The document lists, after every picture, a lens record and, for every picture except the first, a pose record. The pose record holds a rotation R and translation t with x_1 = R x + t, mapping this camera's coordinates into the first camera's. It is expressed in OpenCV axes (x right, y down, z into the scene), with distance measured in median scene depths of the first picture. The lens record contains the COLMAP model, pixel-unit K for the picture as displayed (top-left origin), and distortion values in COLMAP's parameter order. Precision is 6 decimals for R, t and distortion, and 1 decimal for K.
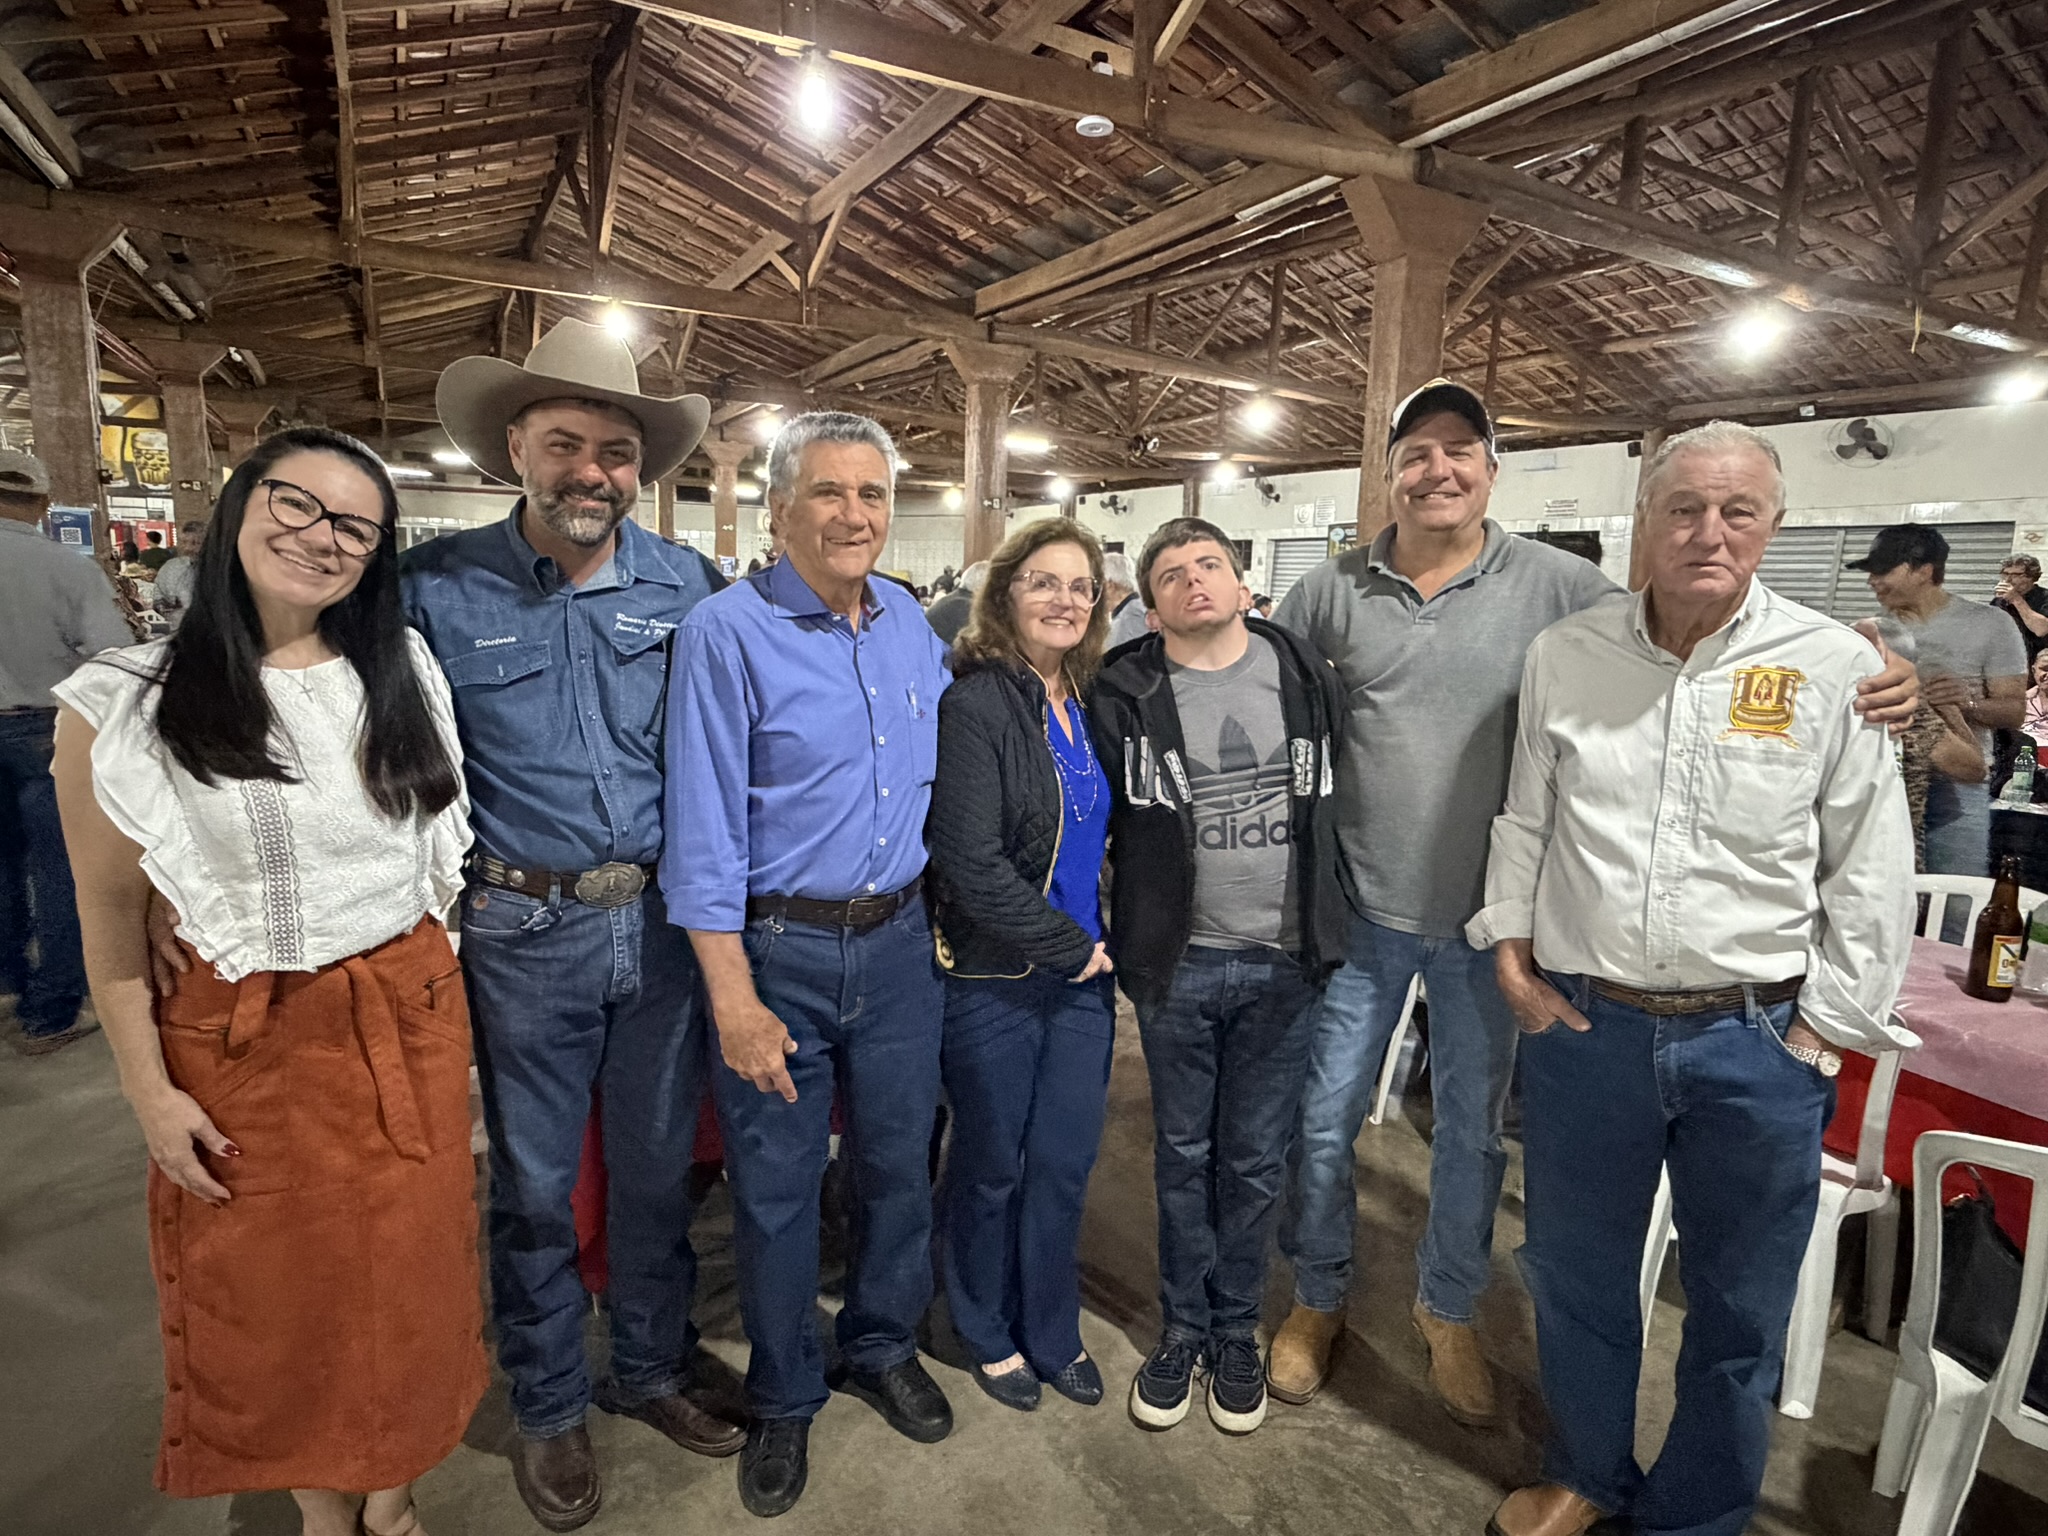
lens RADIAL K [[1195.8, 0, 1024.0], [0, 1195.8, 768.0], [0, 0, 1]] dist [0.002598, 0.000559]
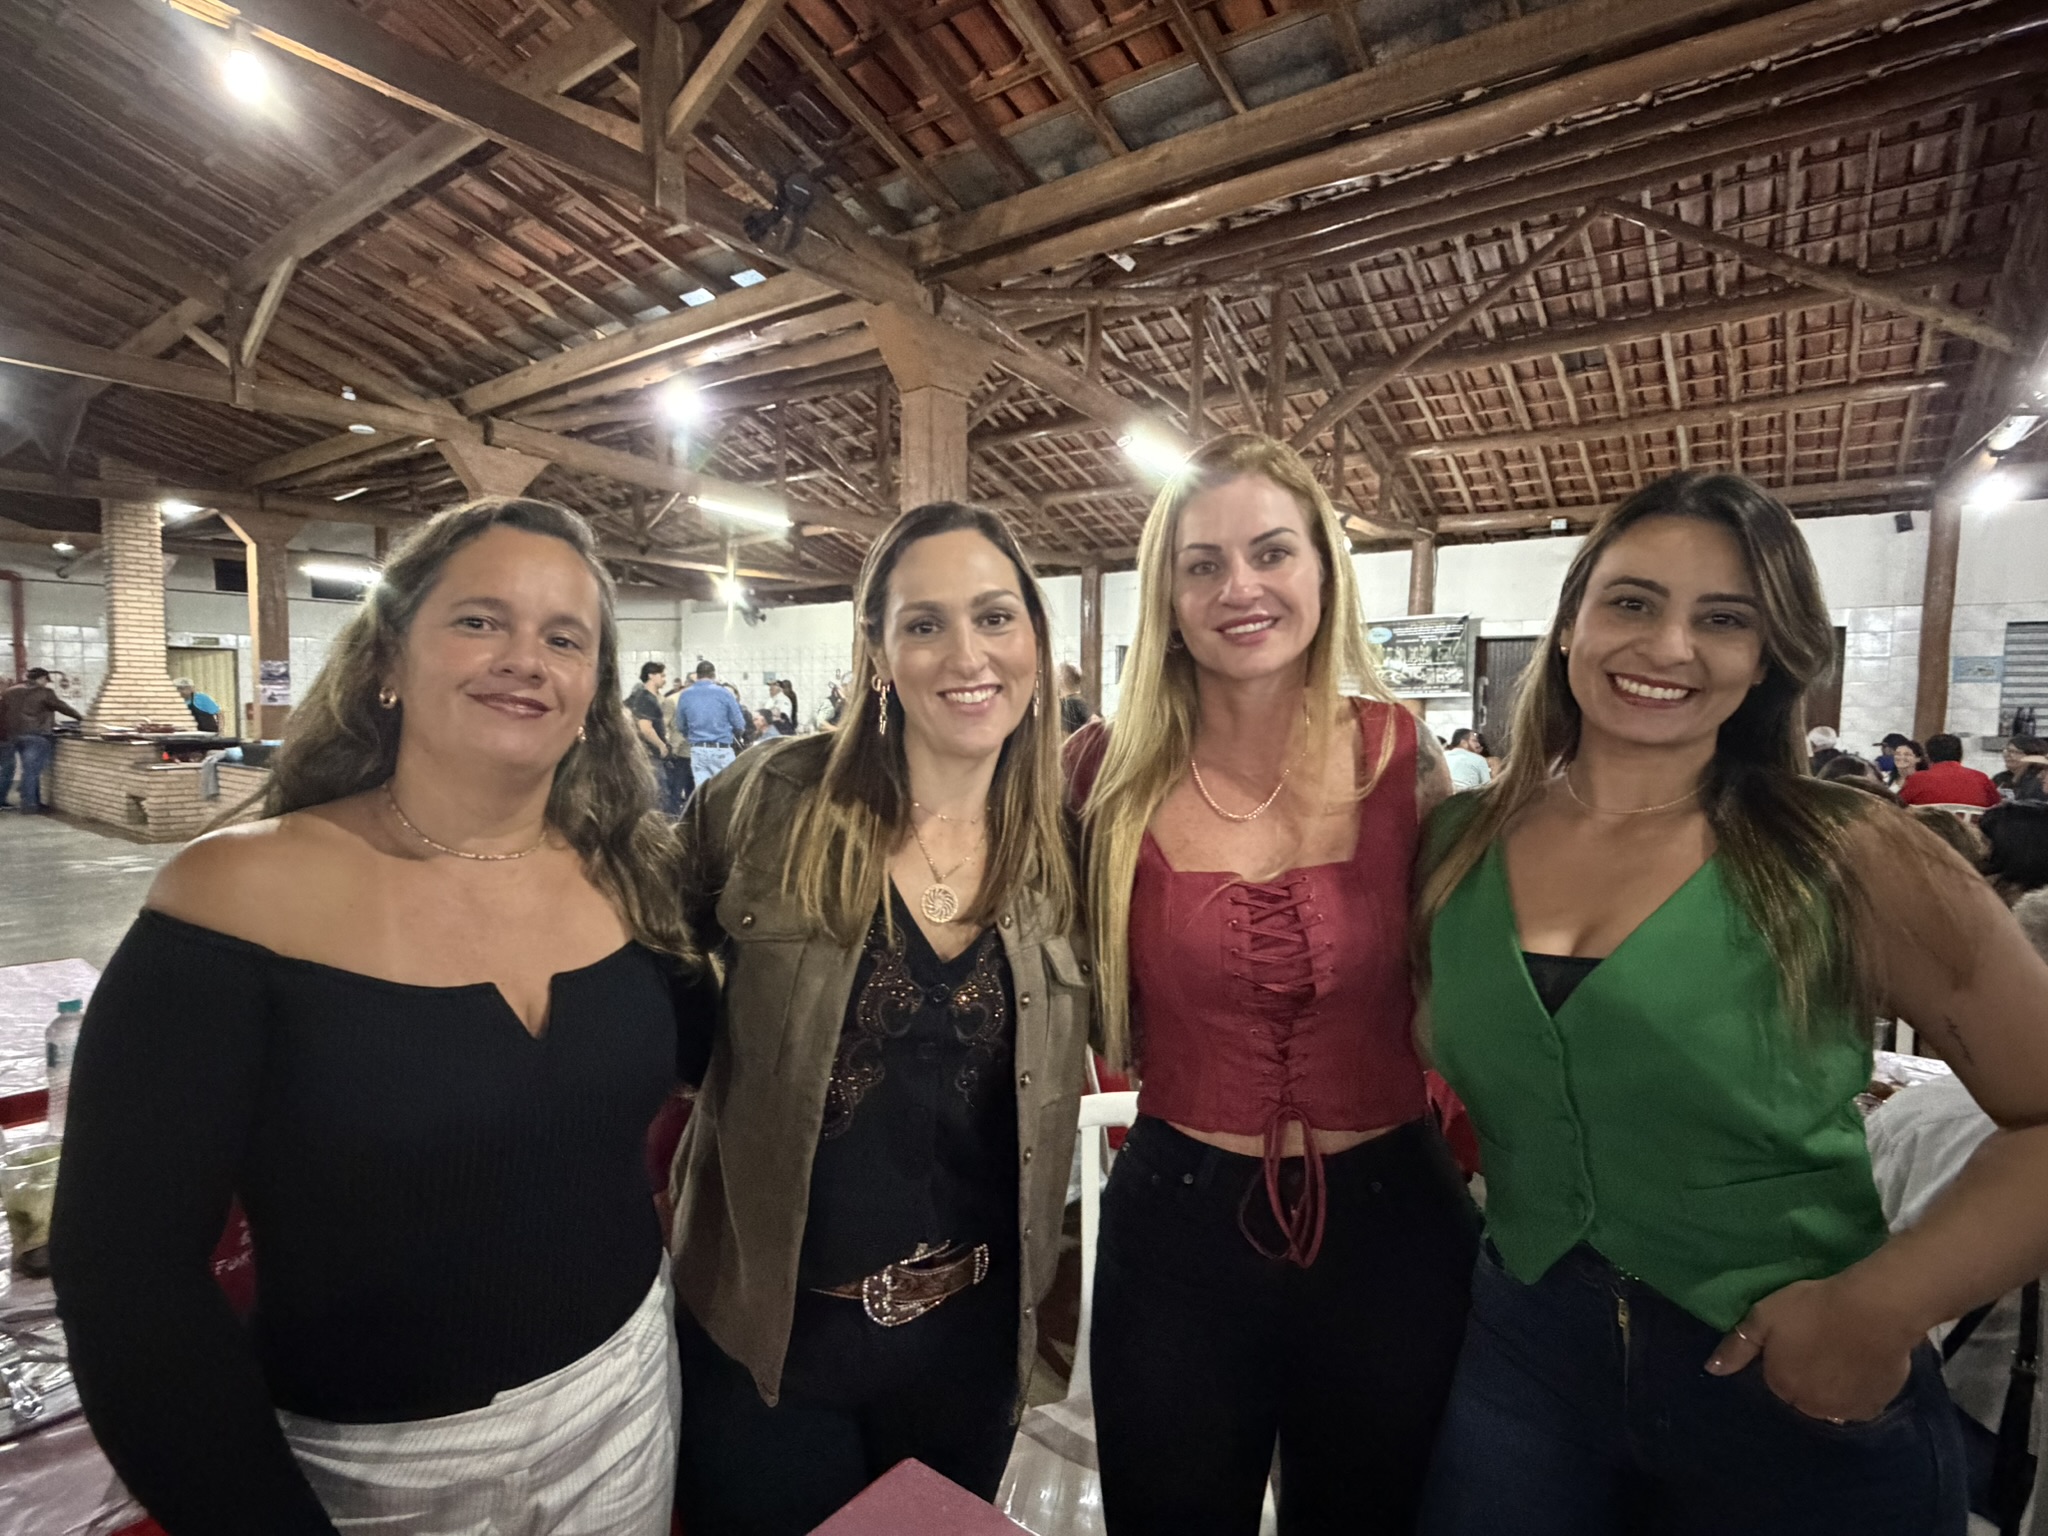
lens RADIAL K [[1052.0, 0, 1024.0], [0, 1052.0, 768.0], [0, 0, 1]] dist [0.004997, 0.001076]
pose [[0.898896, -0.046685, 0.435667, -0.305928], [0.083654, 0.994303, -0.066055, -0.105650], [-0.430101, 0.095822, 0.897681, 0.622279]]
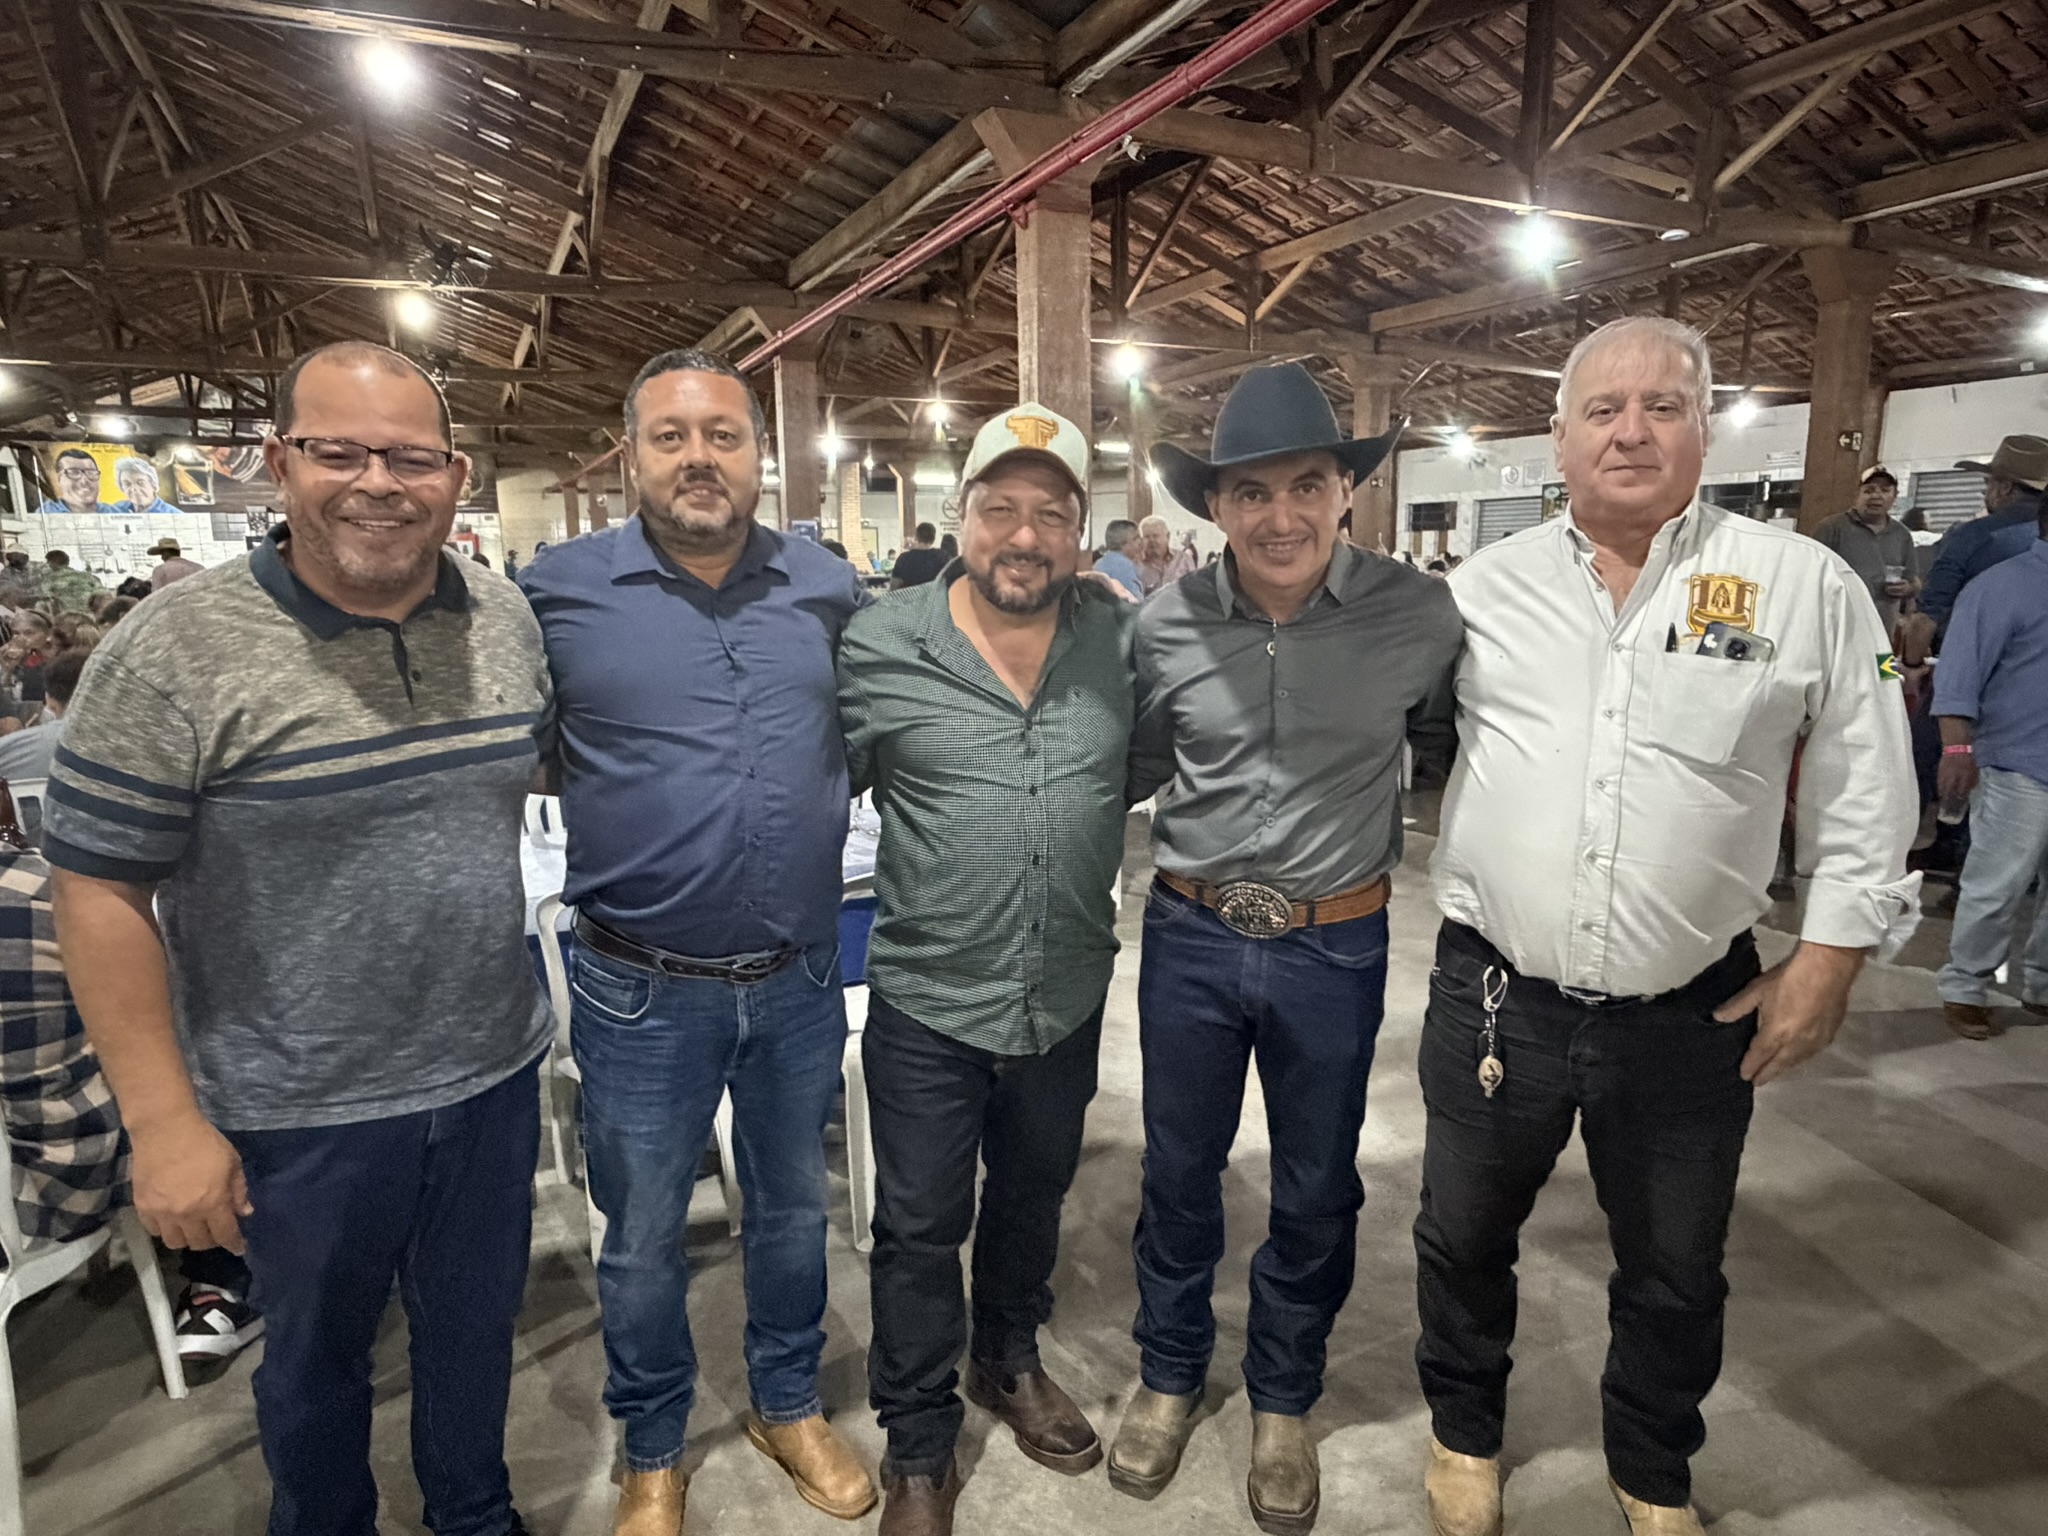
lens RADIAL K [[1230.9, 0, 1024.0], [0, 1230.9, 768.0], [0, 0, 1]] dist [0.006448, -0.000517]
pose [[0.998481, -0.042072, -0.035582, -0.245358], [0.042629, 0.998978, 0.015018, 0.026261], [0.034914, -0.016512, 0.999254, -0.200758]]
